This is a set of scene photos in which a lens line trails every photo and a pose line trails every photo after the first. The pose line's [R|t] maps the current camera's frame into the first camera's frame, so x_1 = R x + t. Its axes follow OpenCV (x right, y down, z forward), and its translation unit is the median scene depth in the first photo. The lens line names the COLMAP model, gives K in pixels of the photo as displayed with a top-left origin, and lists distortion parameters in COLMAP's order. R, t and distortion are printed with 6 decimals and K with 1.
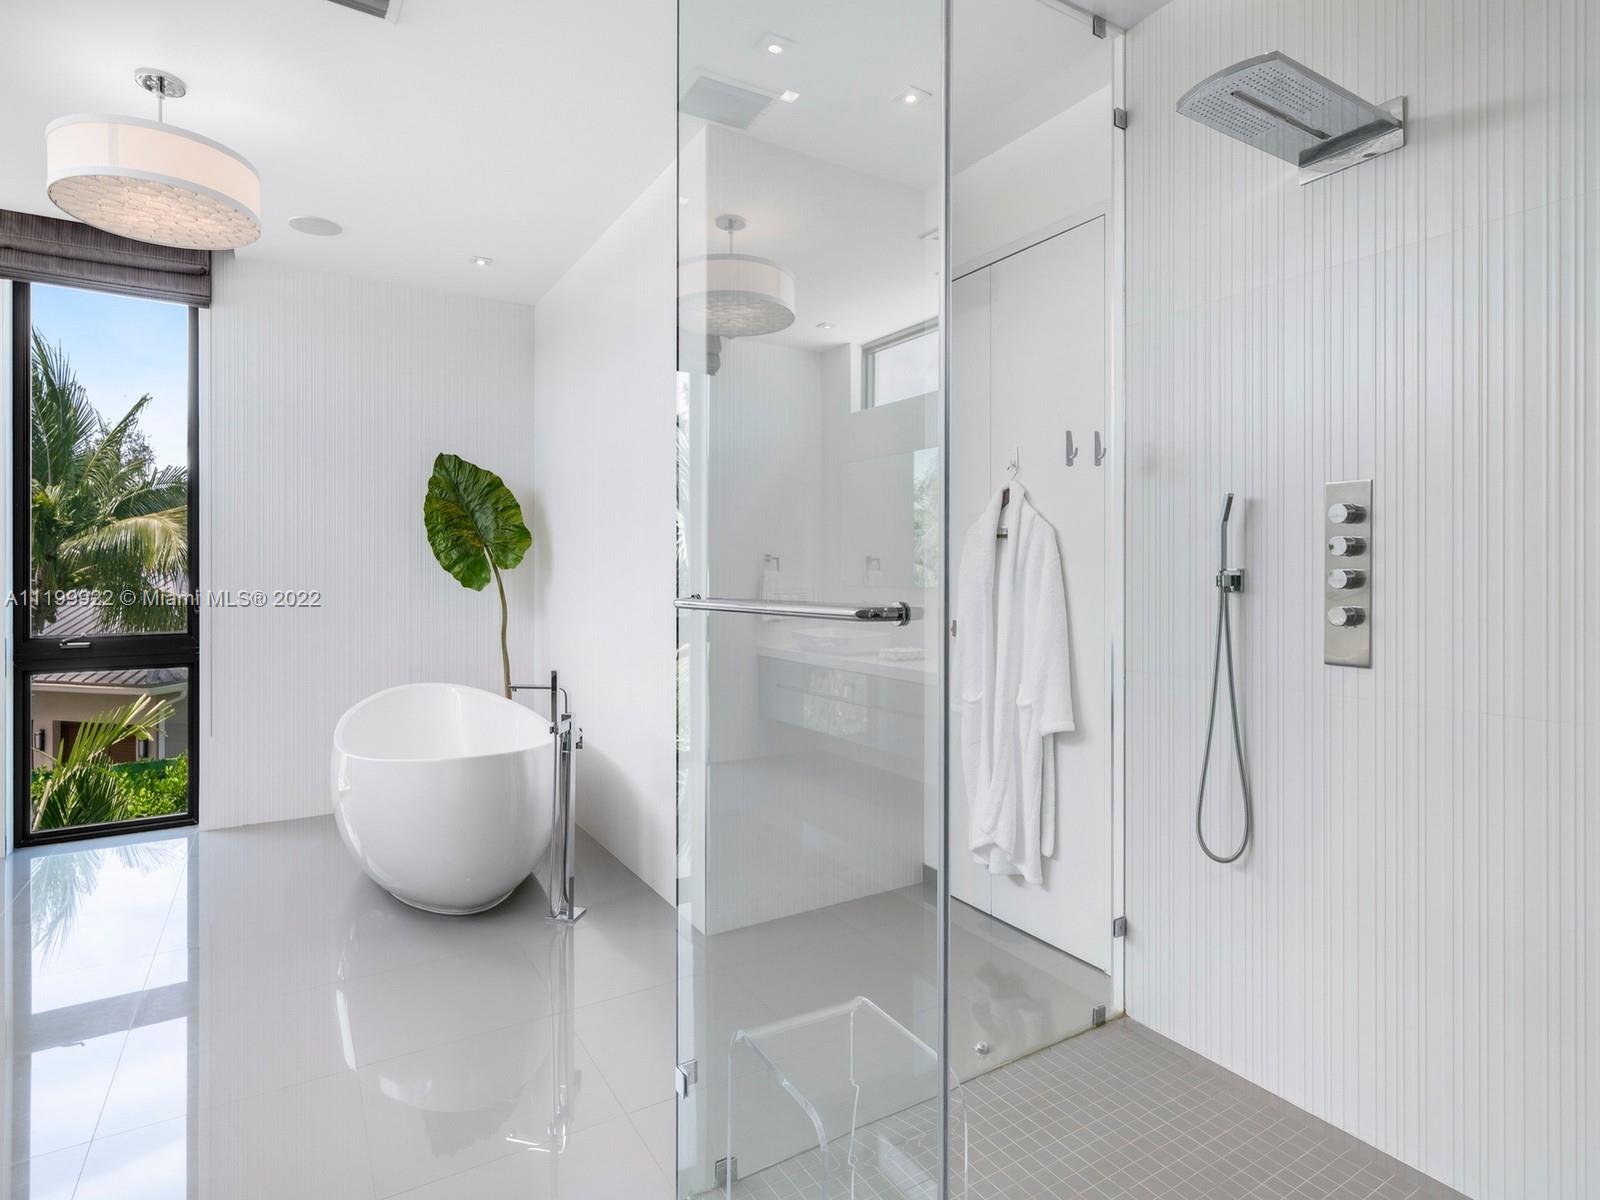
lens RADIAL K [[762.0, 0, 798.1], [0, 762.0, 570.4], [0, 0, 1]] dist [0.000704, 0.000228]
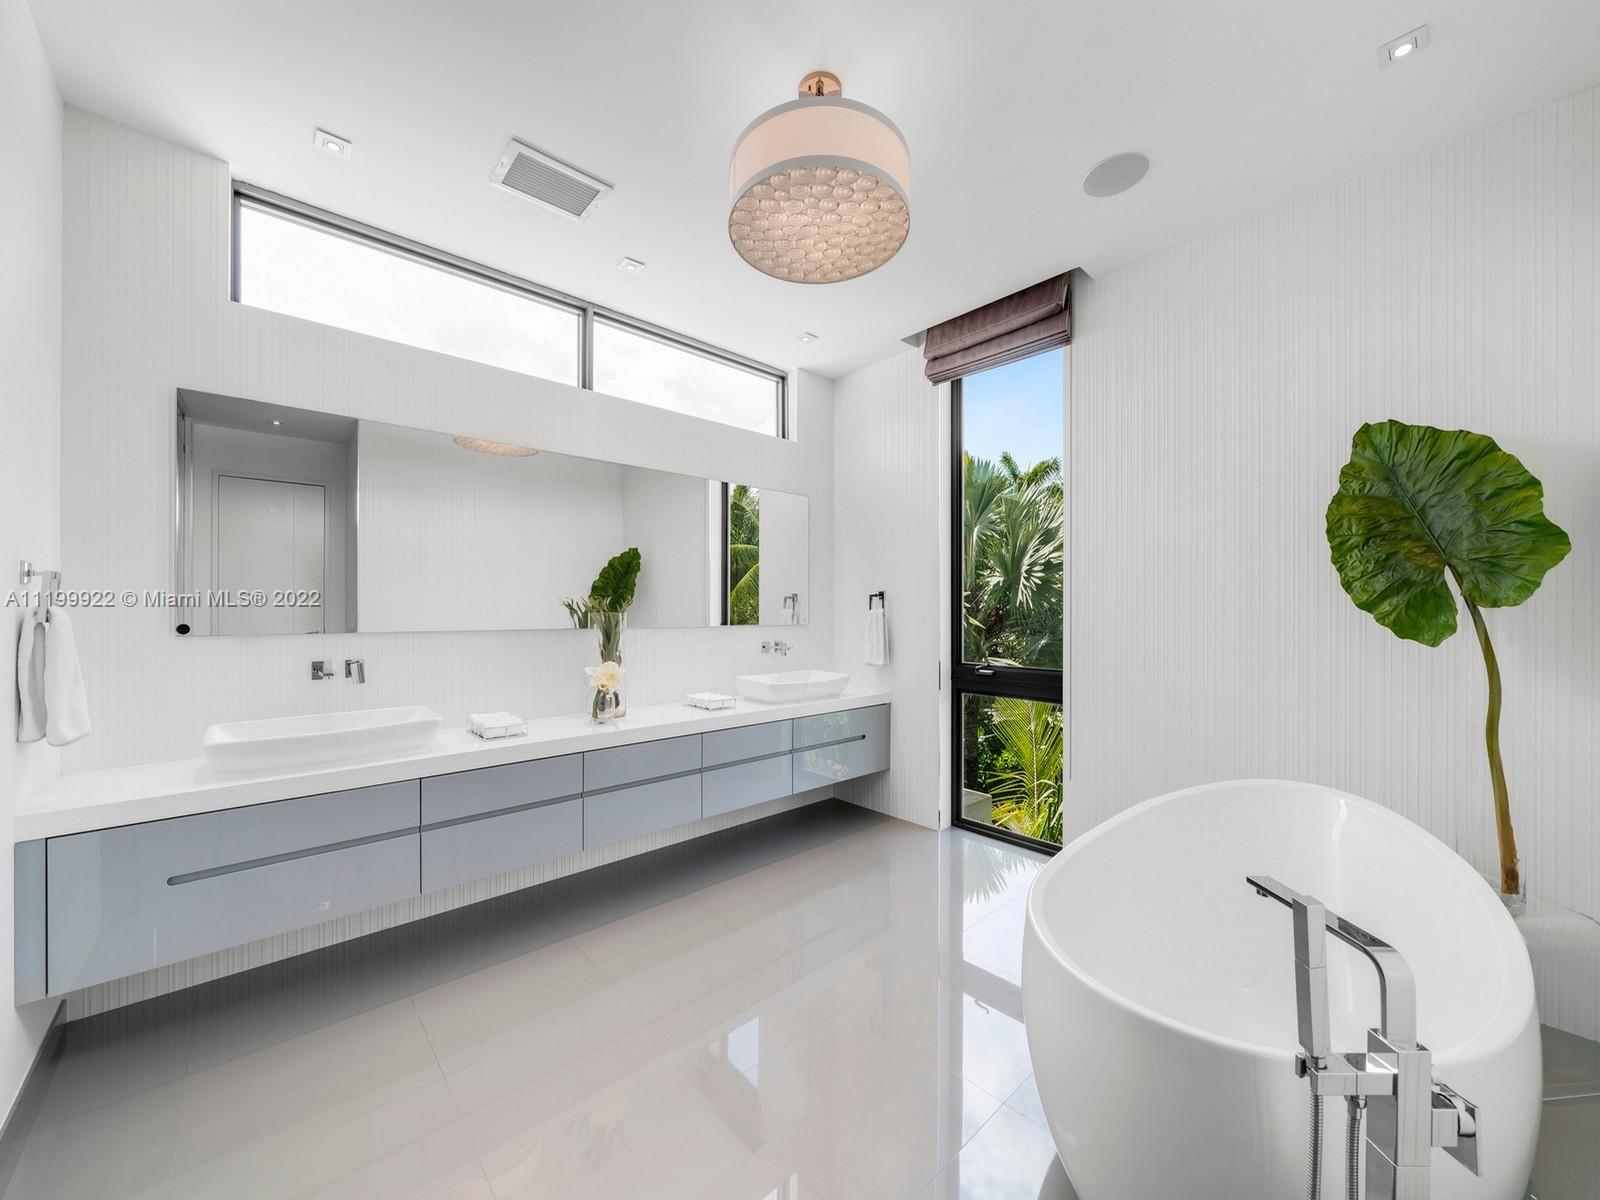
lens RADIAL K [[605.7, 0, 799.3], [0, 605.7, 605.6], [0, 0, 1]] dist [0.001634, 0.000385]
pose [[0.168096, -0.004560, -0.985760, -0.053701], [-0.000665, 0.999989, -0.004739, -0.000808], [0.985770, 0.001452, 0.168091, 0.459806]]
